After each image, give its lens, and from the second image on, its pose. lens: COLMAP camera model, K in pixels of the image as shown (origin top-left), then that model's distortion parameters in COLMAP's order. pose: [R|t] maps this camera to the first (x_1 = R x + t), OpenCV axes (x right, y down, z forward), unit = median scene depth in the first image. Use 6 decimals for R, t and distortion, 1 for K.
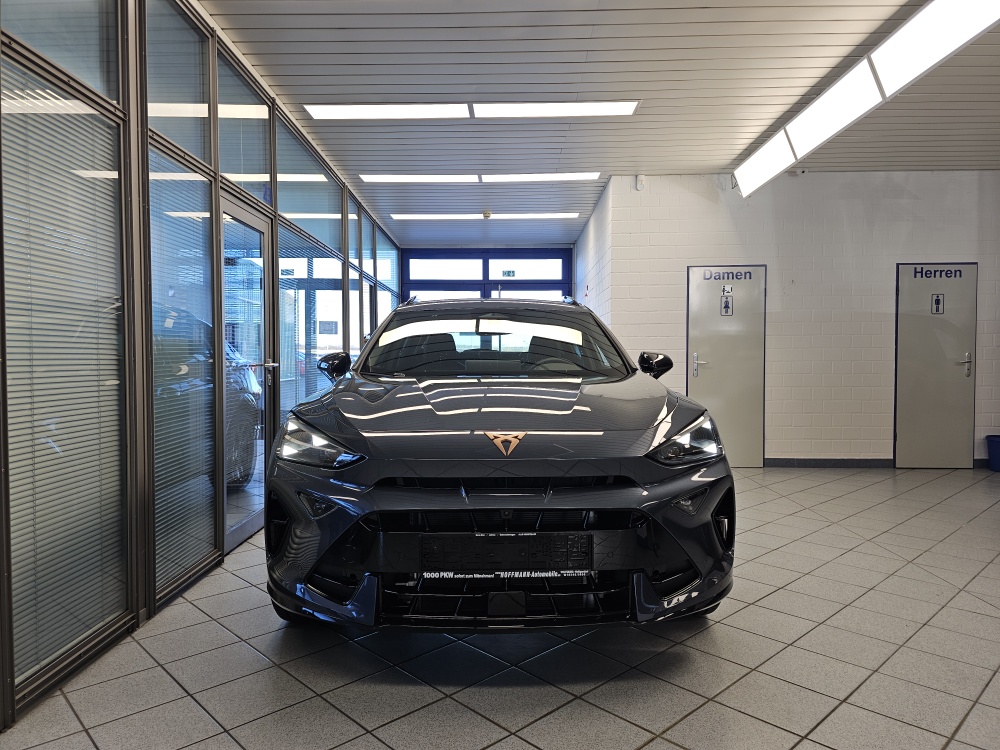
lens RADIAL K [[672.7, 0, 499.4], [0, 672.7, 368.6], [0, 0, 1]] dist [0.042526, -0.051145]
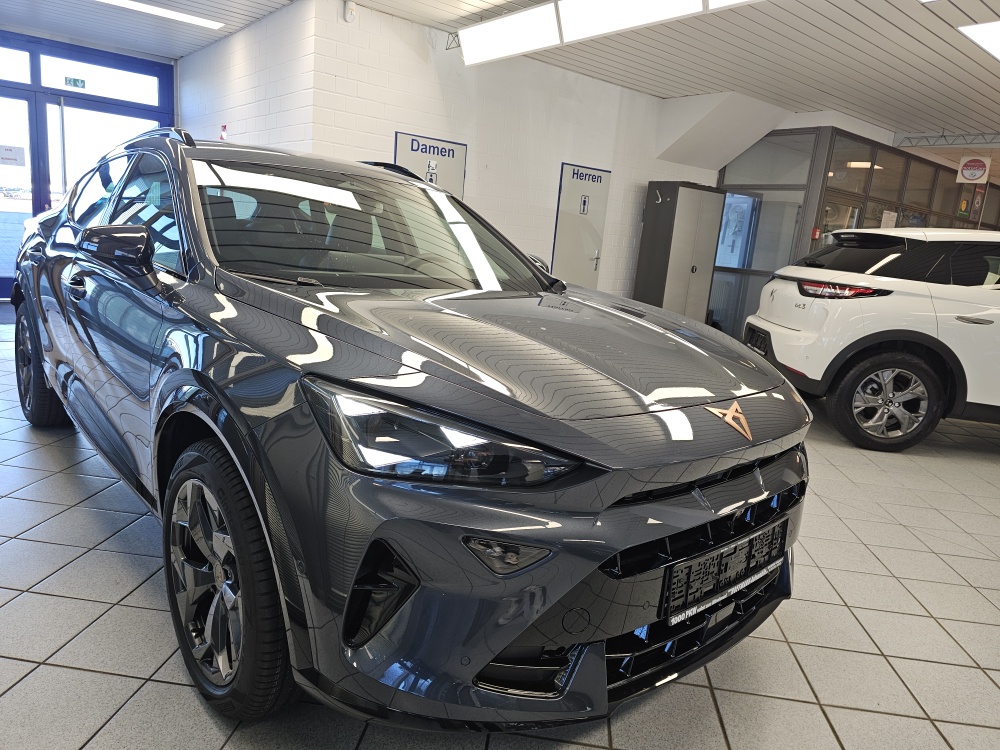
lens RADIAL K [[672.7, 0, 499.4], [0, 672.7, 368.6], [0, 0, 1]] dist [0.042526, -0.051145]
pose [[0.754964, -0.059721, 0.653041, -0.210089], [-0.081179, 0.979673, 0.183441, -0.022560], [-0.650722, -0.191505, 0.734770, 0.212906]]
